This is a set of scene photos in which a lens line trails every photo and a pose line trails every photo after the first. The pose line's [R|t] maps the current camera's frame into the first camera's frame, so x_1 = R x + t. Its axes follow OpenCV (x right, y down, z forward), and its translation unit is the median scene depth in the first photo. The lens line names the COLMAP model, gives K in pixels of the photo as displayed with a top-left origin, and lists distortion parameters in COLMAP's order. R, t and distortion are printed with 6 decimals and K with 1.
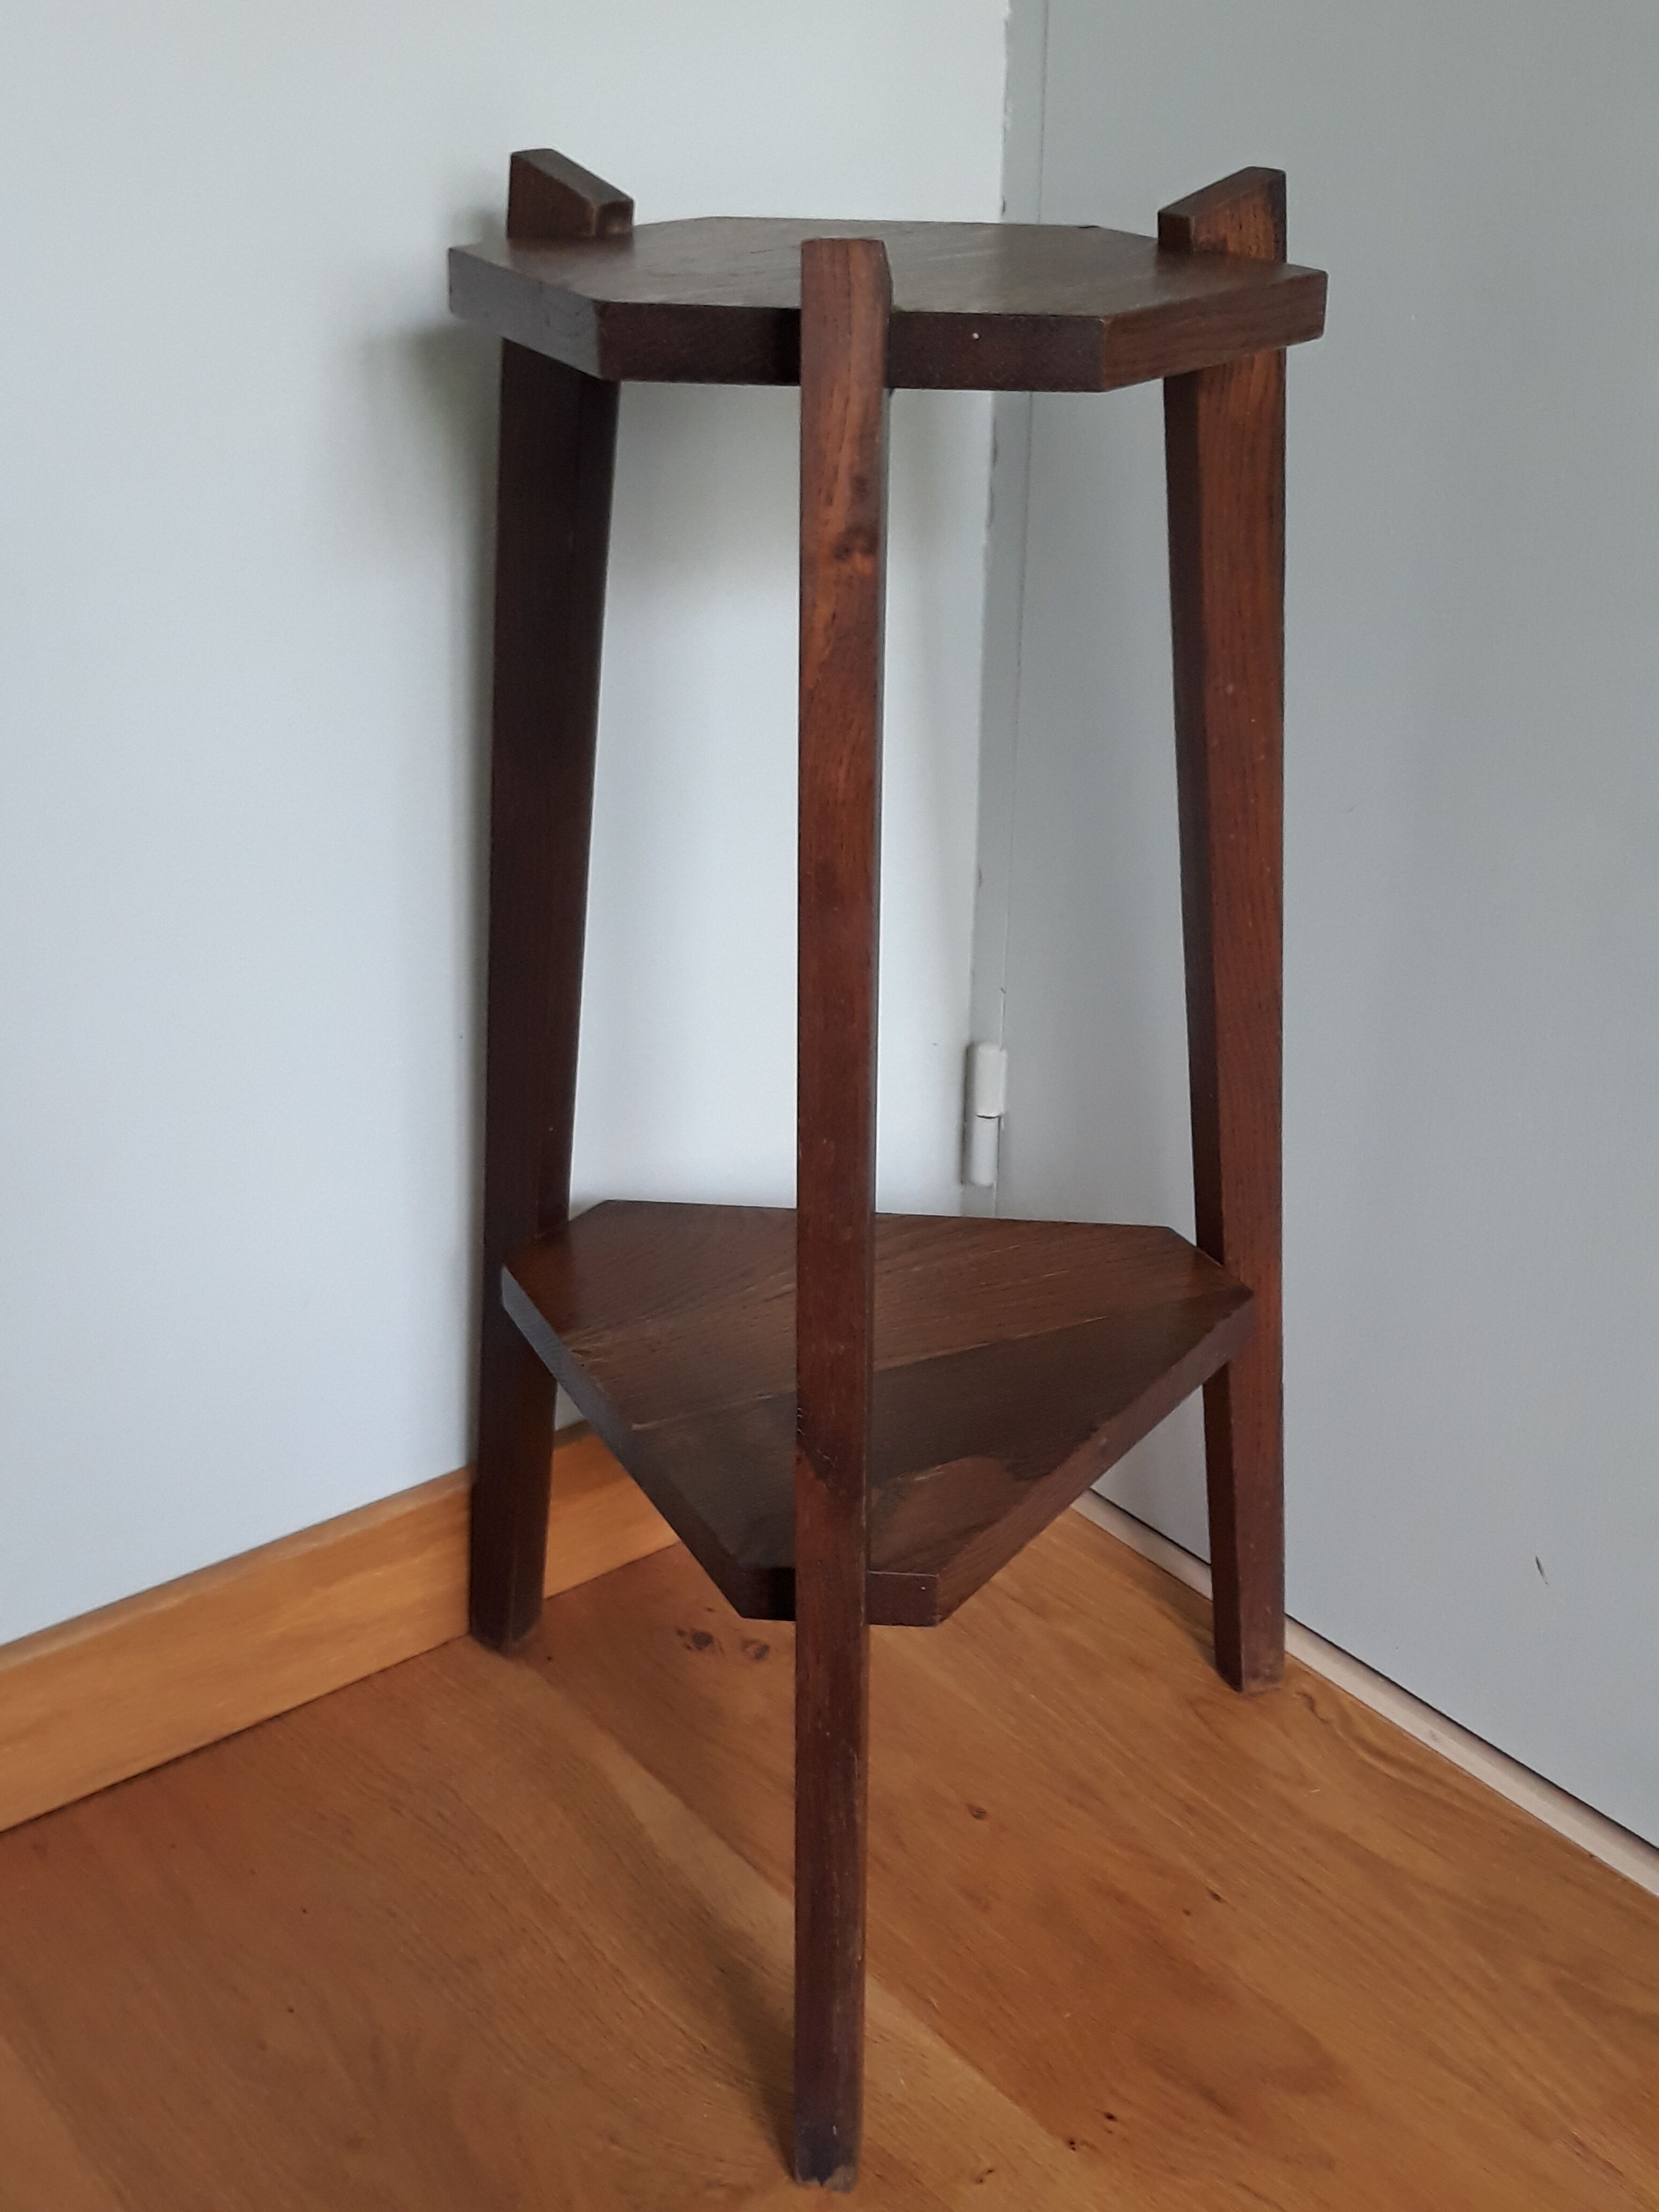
lens RADIAL K [[2780.1, 0, 842.3], [0, 2780.1, 1093.2], [0, 0, 1]] dist [-0.004947, 0.000000]
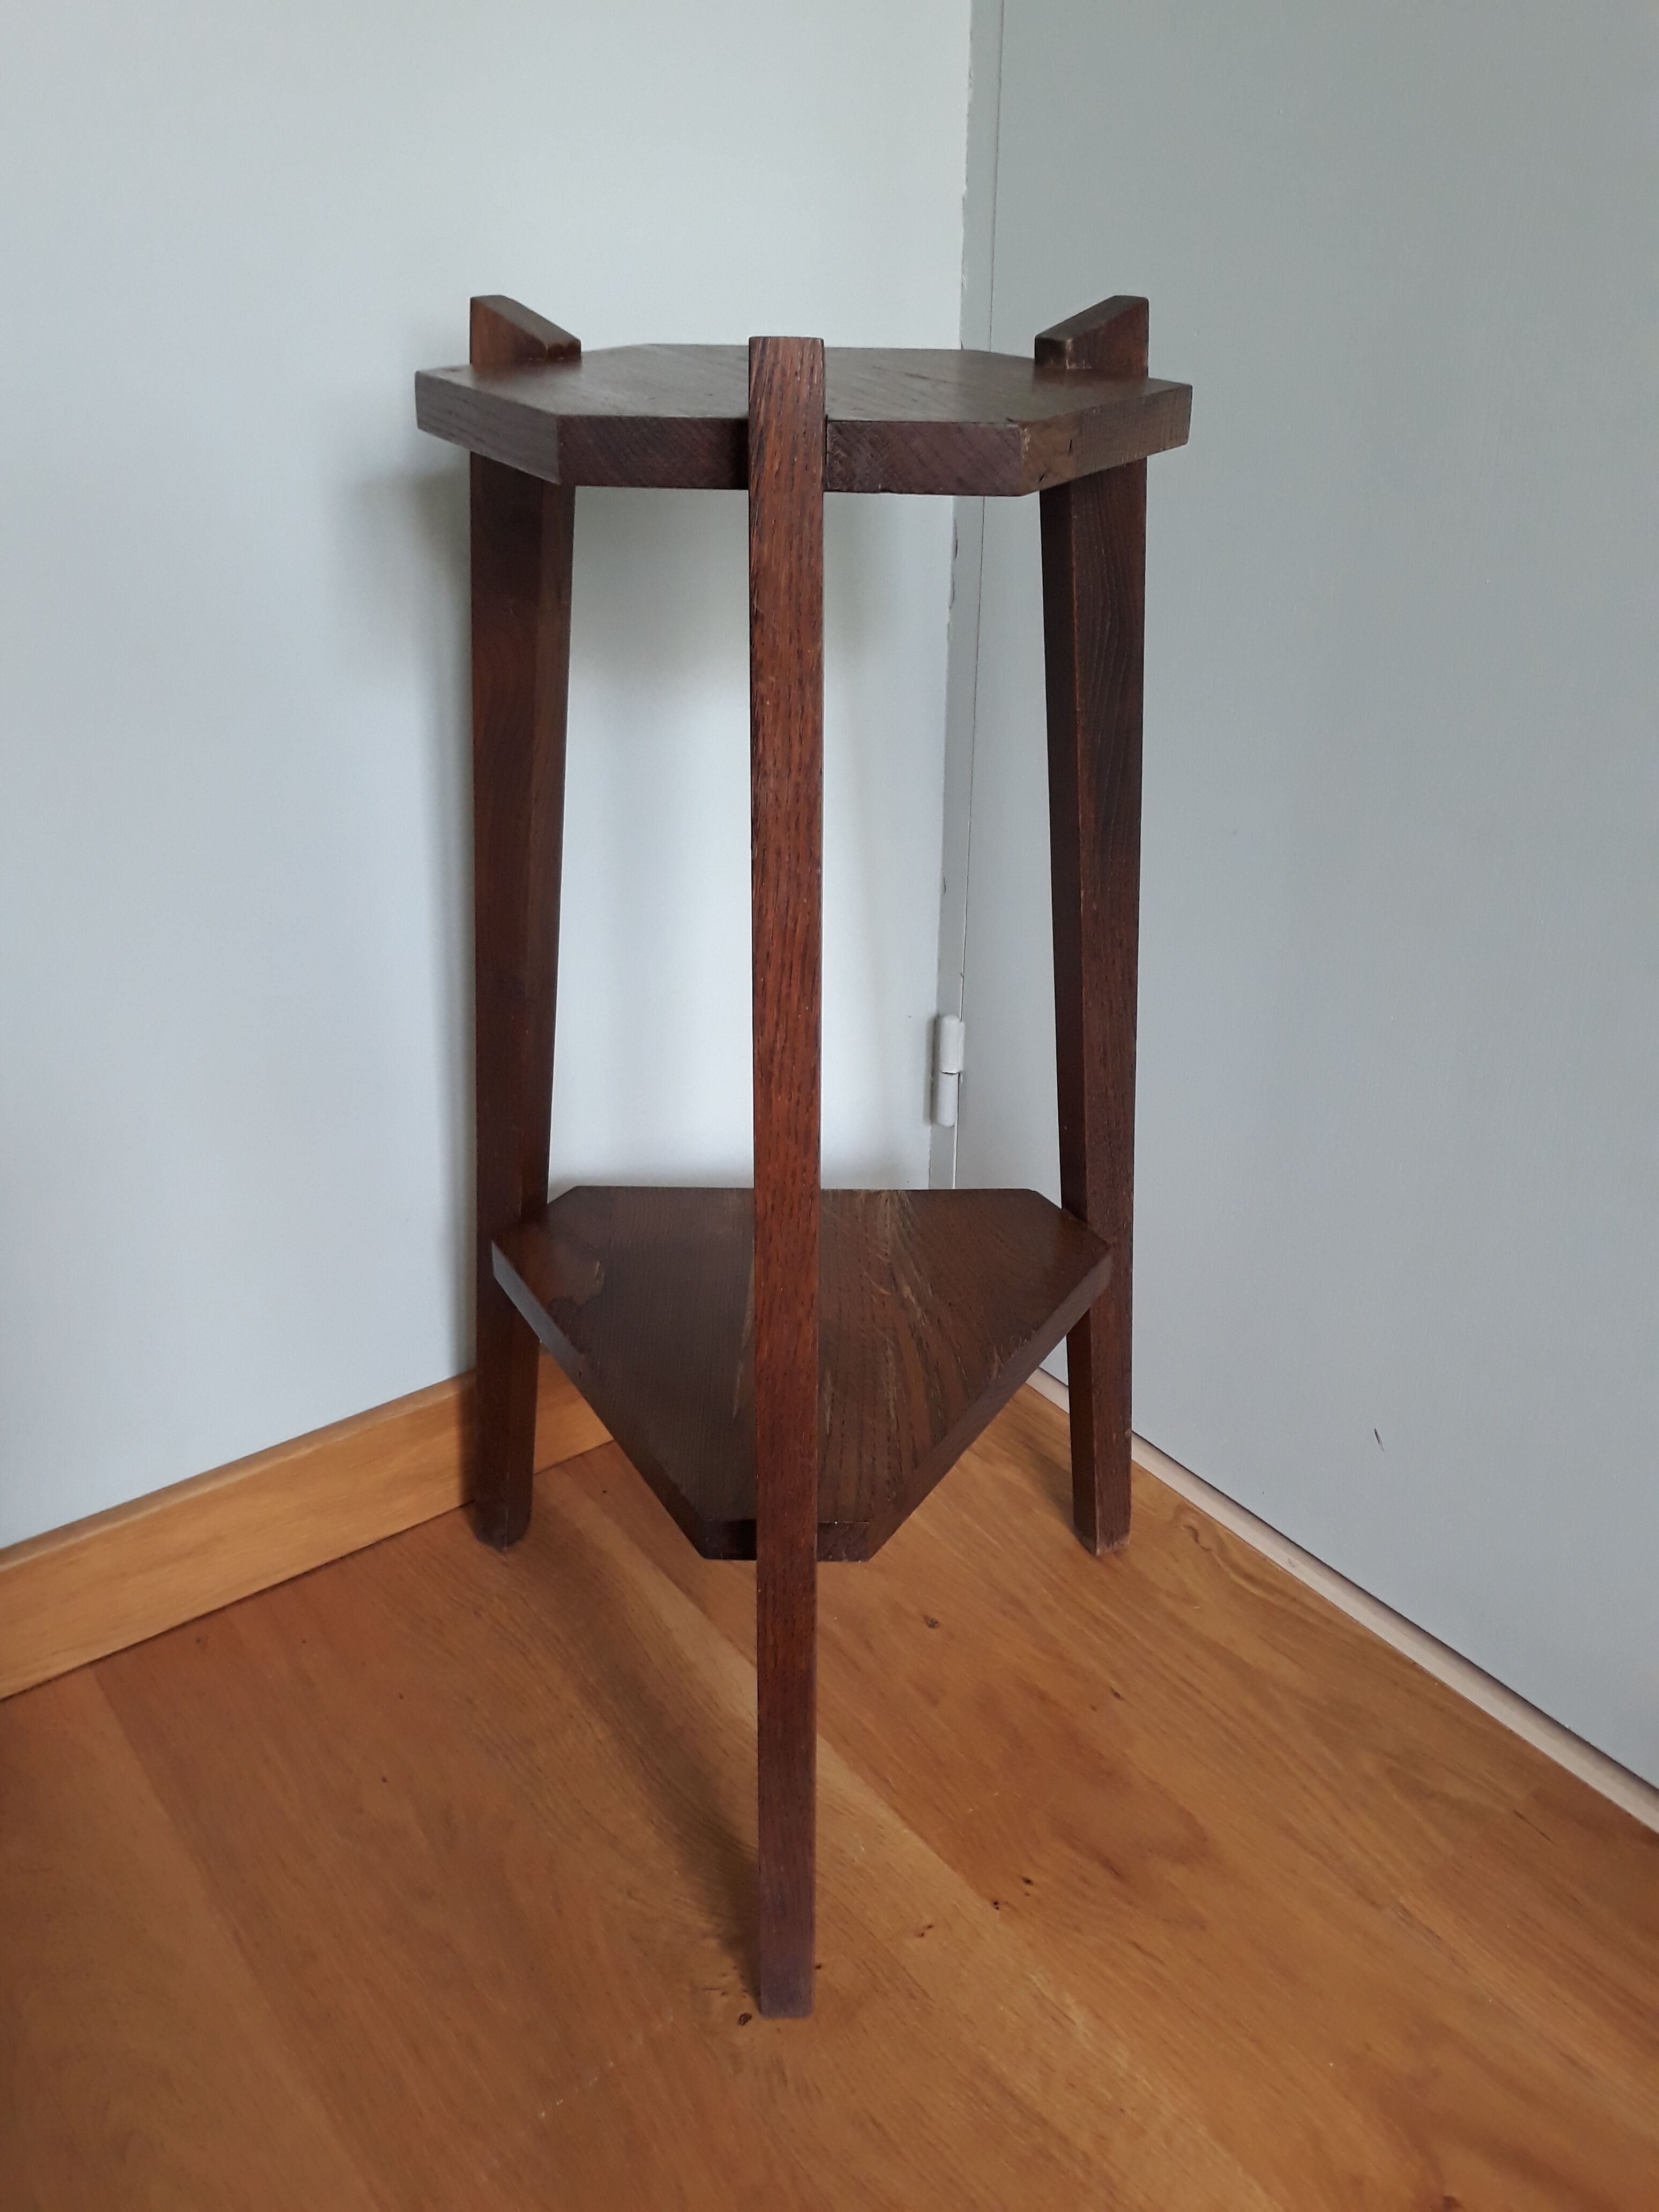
lens RADIAL K [[1893.3, 0, 834.3], [0, 1893.3, 1105.8], [0, 0, 1]] dist [-0.006902, -0.008254]
pose [[0.999550, 0.006892, -0.029180, 0.029043], [-0.005671, 0.999114, 0.041693, -0.015066], [0.029442, -0.041509, 0.998704, 0.145768]]
